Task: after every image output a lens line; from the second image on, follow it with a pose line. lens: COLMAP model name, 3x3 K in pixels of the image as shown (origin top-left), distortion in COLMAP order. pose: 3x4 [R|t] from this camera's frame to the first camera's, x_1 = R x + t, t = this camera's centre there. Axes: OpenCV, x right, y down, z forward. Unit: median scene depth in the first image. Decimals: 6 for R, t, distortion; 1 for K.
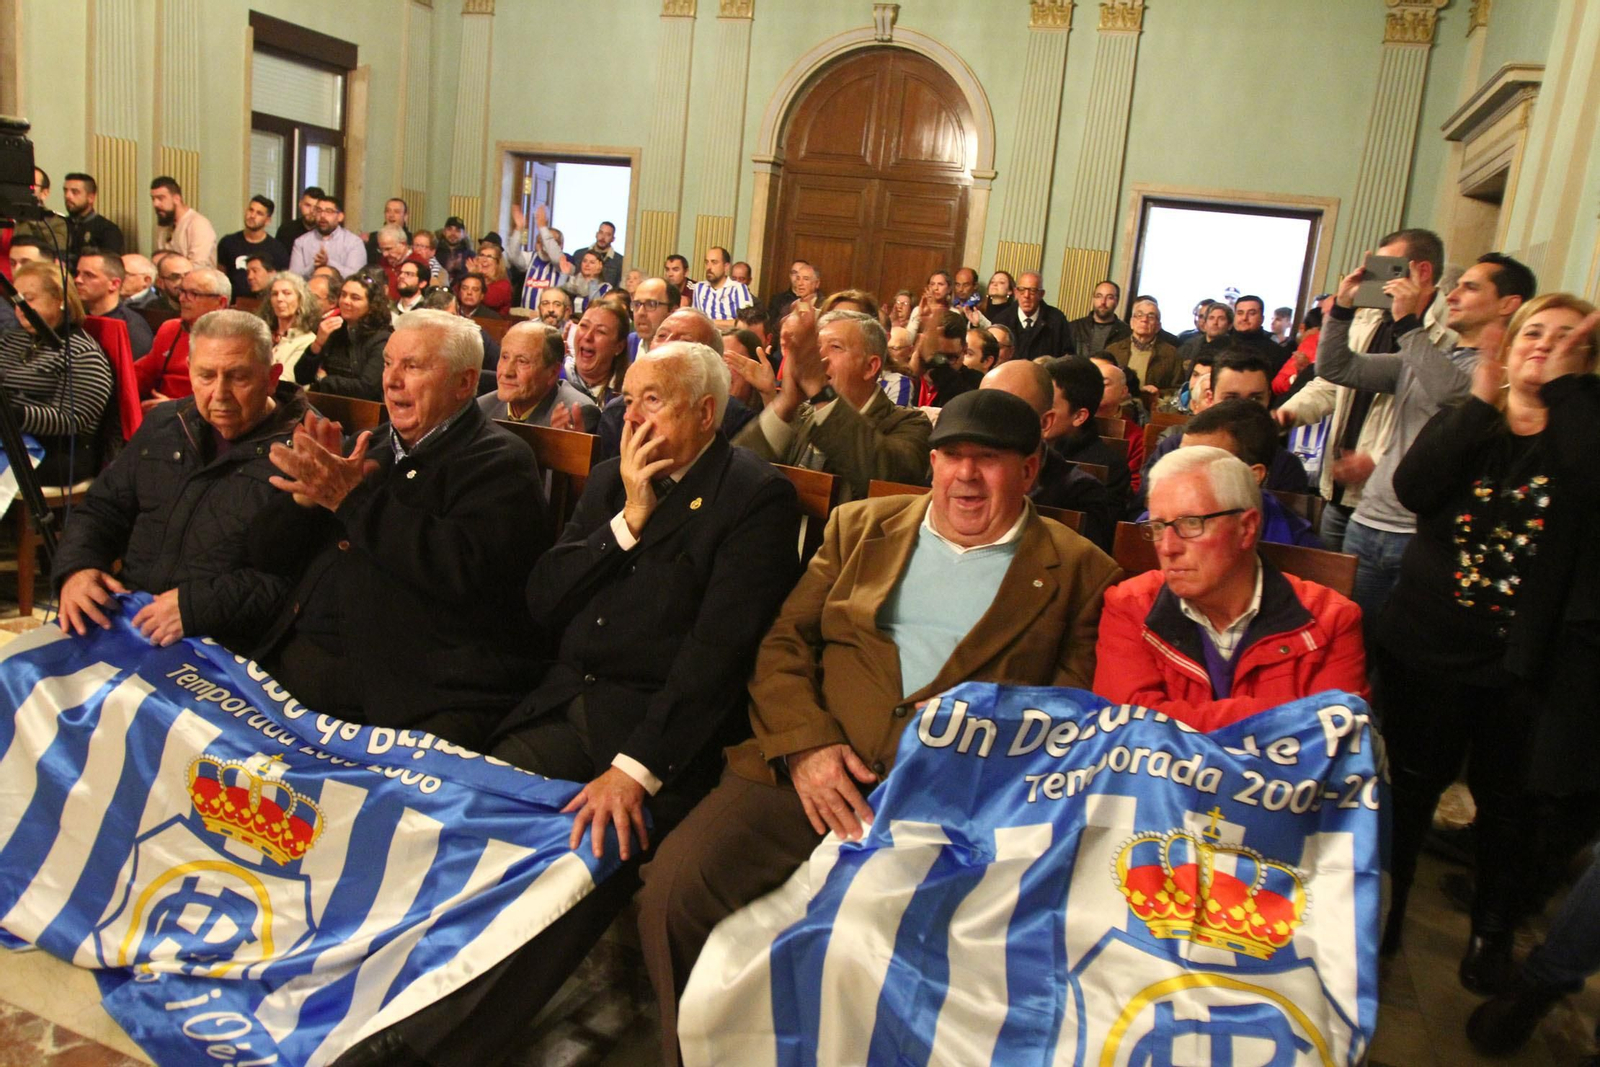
lens RADIAL K [[1163.8, 0, 794.9], [0, 1163.8, 544.9], [0, 0, 1]] dist [-0.088836, 0.051133]
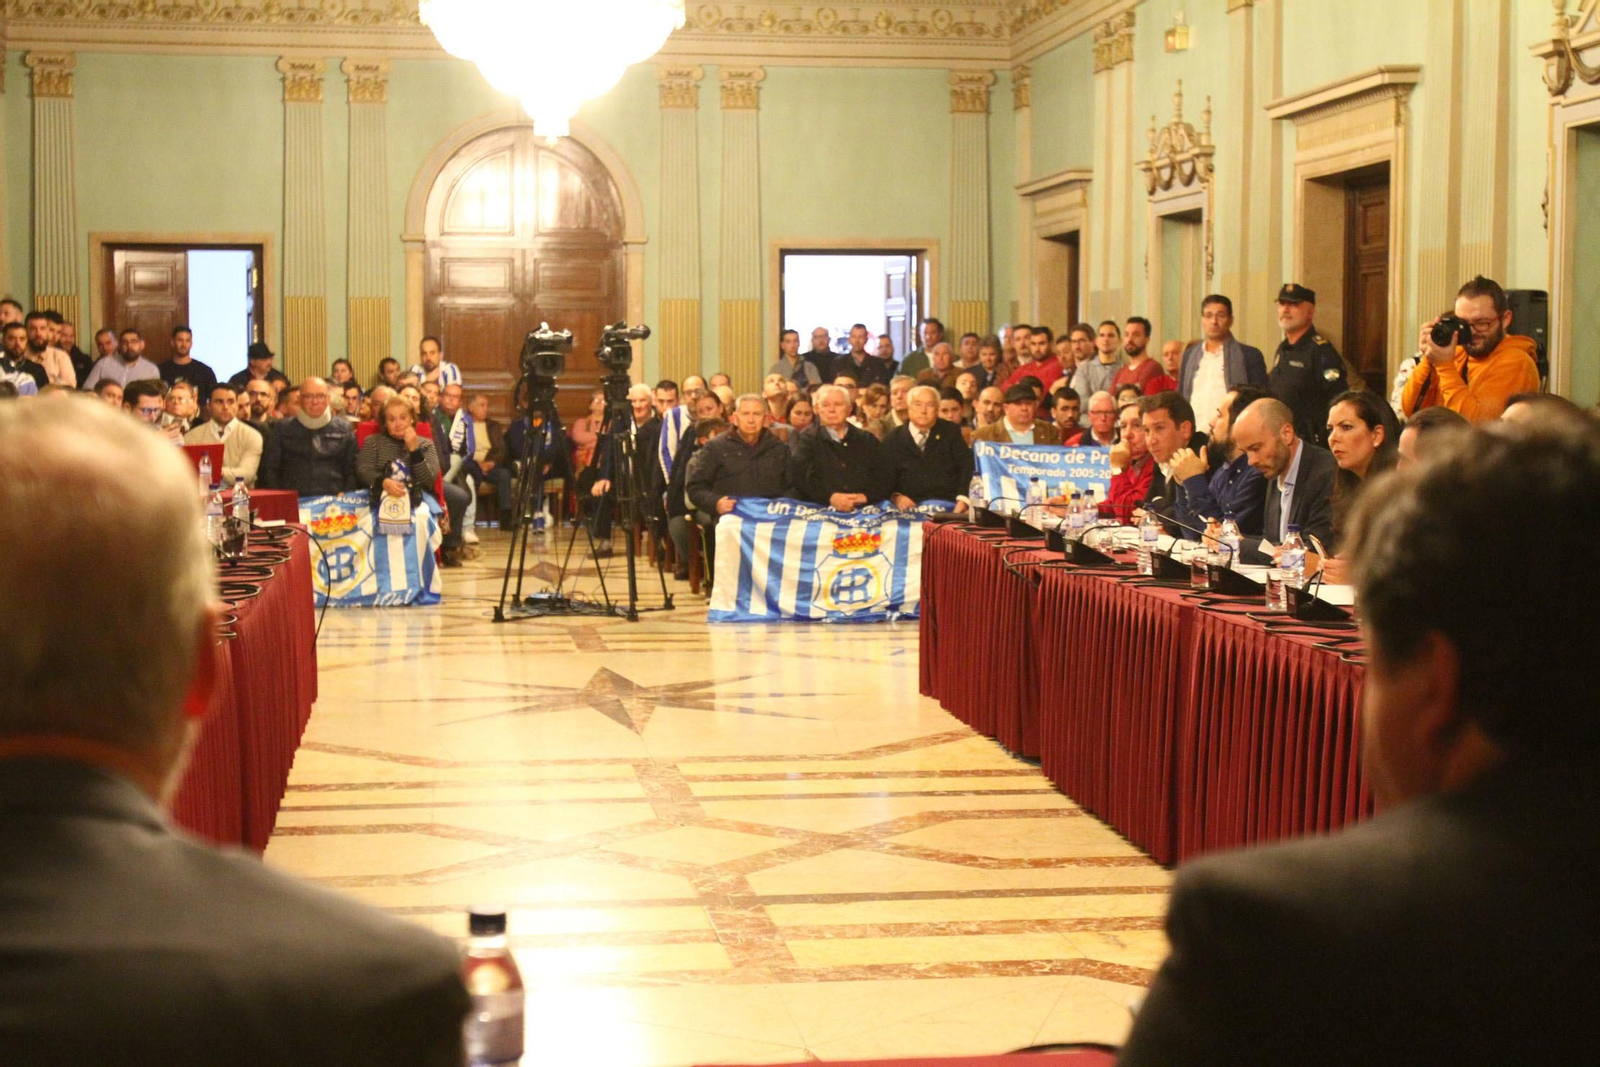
lens RADIAL K [[2176.8, 0, 788.7], [0, 2176.8, 531.4], [0, 0, 1]] dist [0.013217, 0.000000]
pose [[0.882908, -0.138089, 0.448782, -0.832803], [0.185492, 0.980612, -0.063195, 0.129655], [-0.431354, 0.139041, 0.891404, -1.063305]]
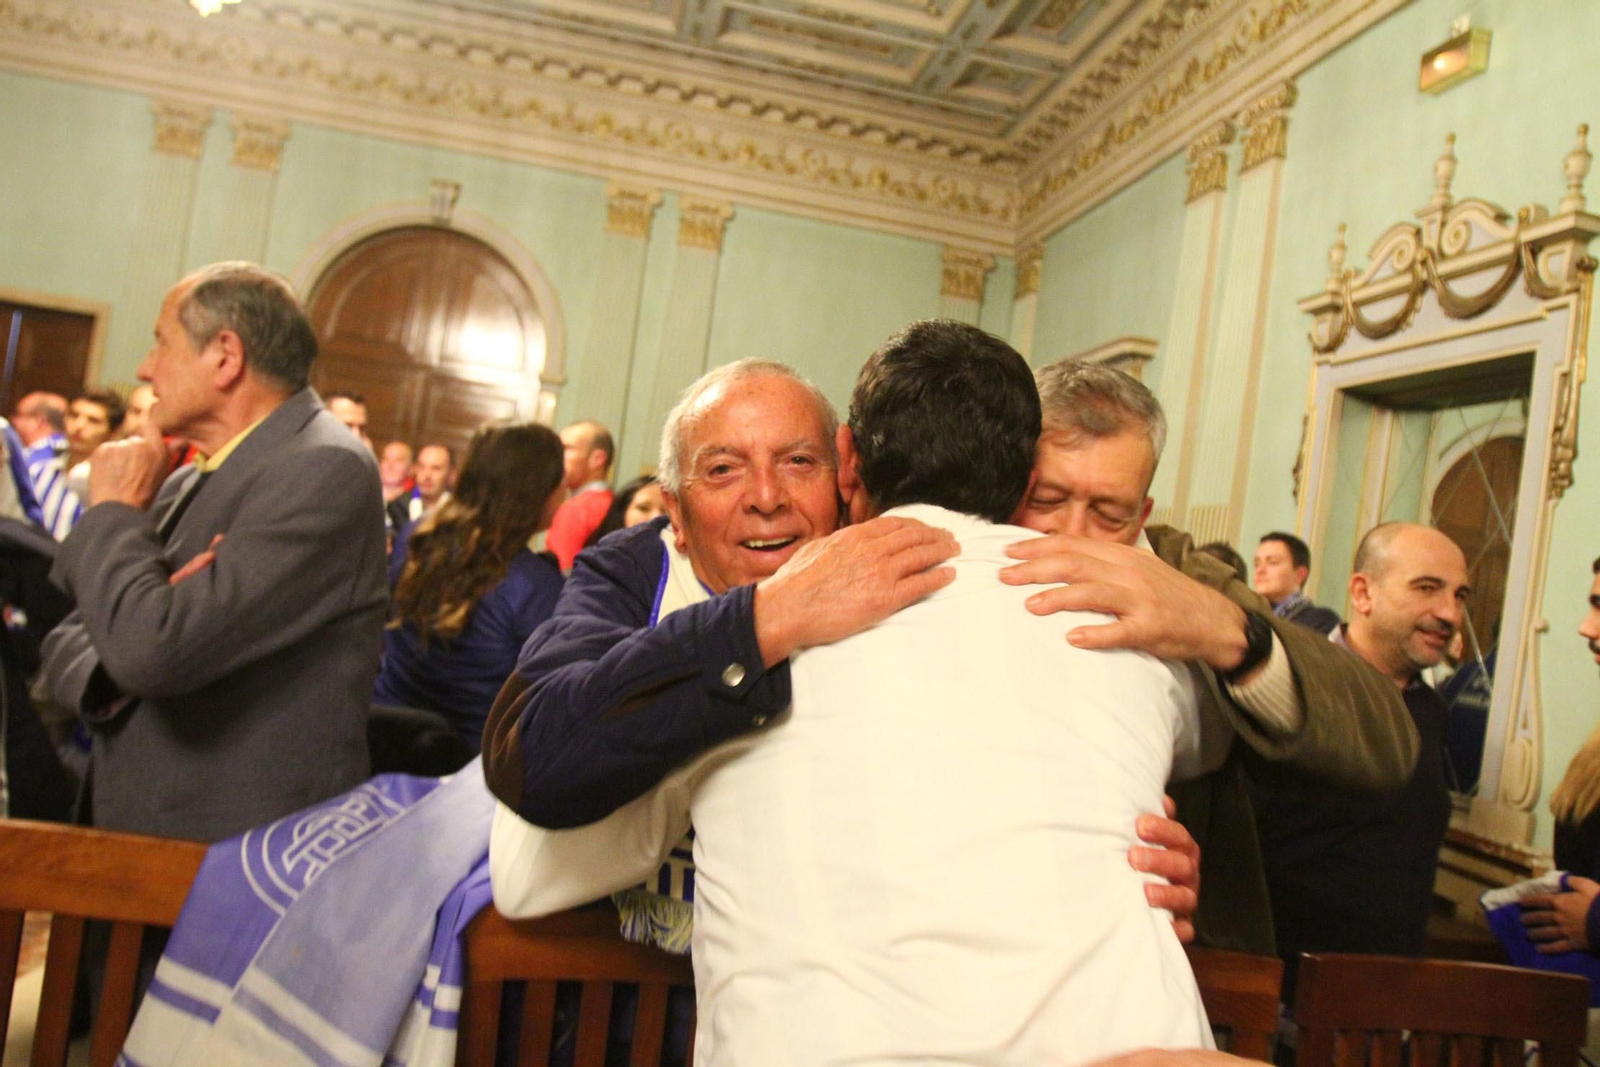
lens RADIAL K [[1163.8, 0, 803.9], [0, 1163.8, 543.7], [0, 0, 1]] dist [-0.088836, 0.051133]
pose [[0.870724, 0.030436, 0.490830, -0.132639], [0.047871, 0.988097, -0.146193, -0.063223], [-0.489437, 0.150790, 0.858902, 0.174500]]
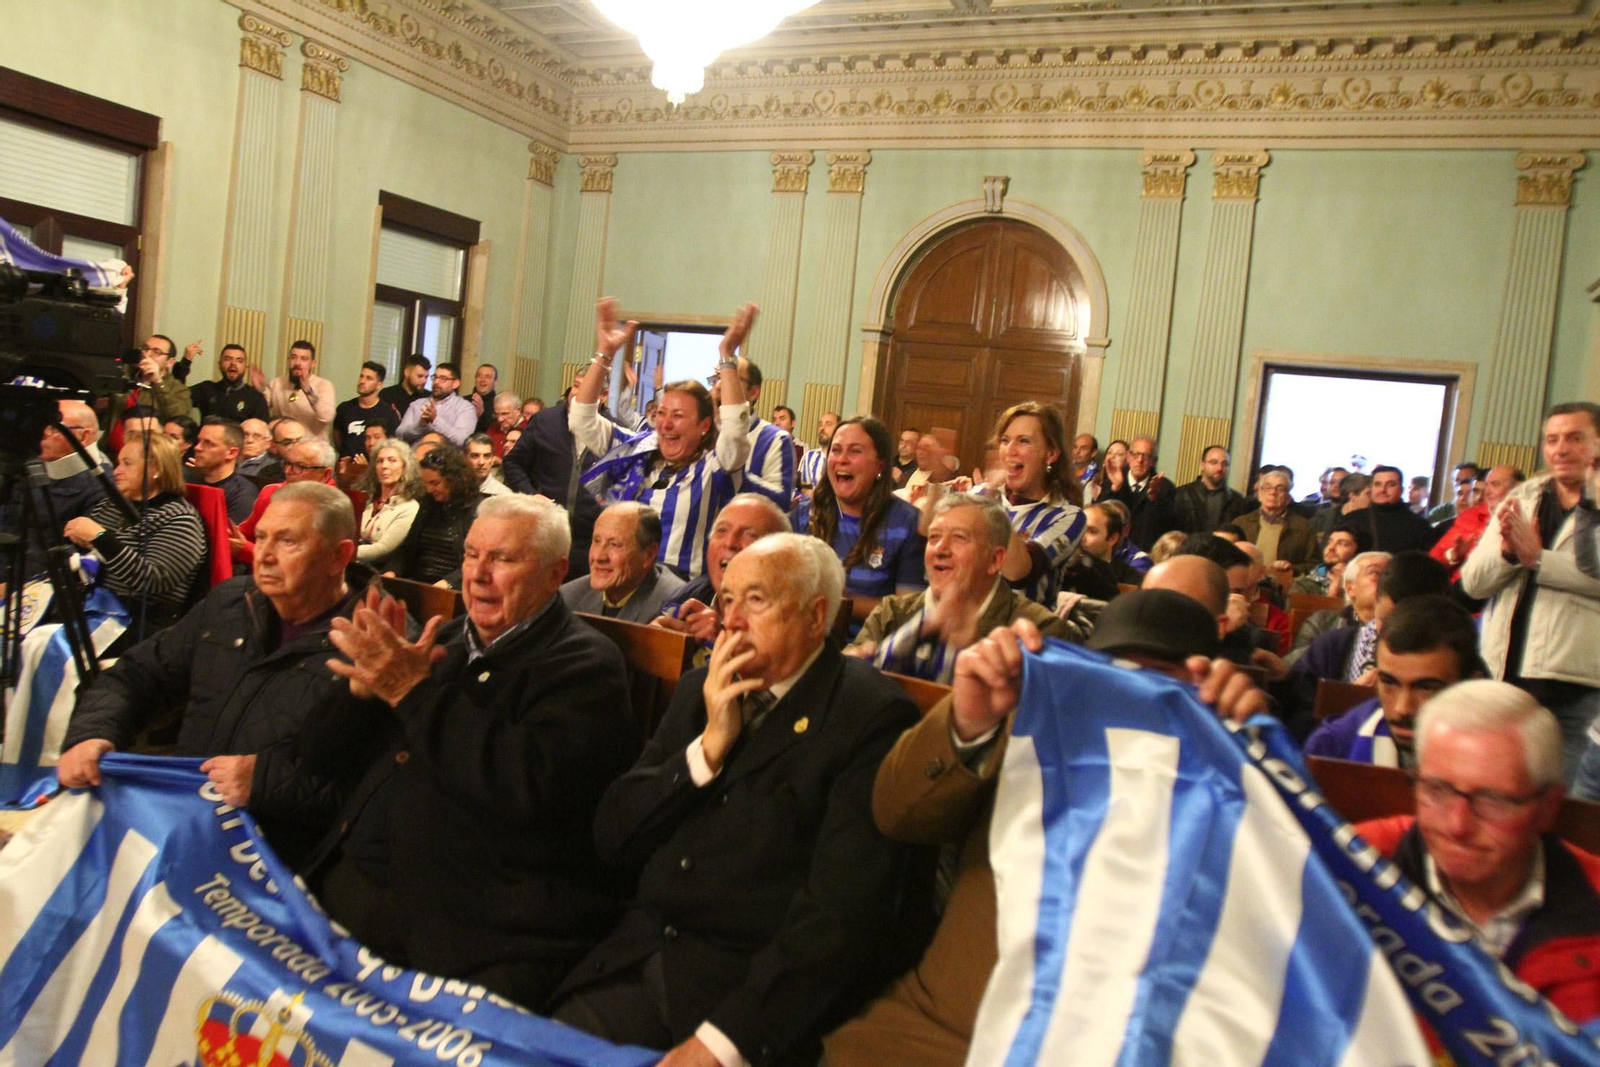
lens RADIAL K [[1163.8, 0, 792.0], [0, 1163.8, 549.6], [0, 0, 1]] dist [-0.088836, 0.051133]
pose [[0.995832, 0.010013, -0.090656, -0.004543], [-0.022070, 0.990872, -0.132986, -0.012900], [0.088497, 0.134432, 0.986963, 0.038176]]
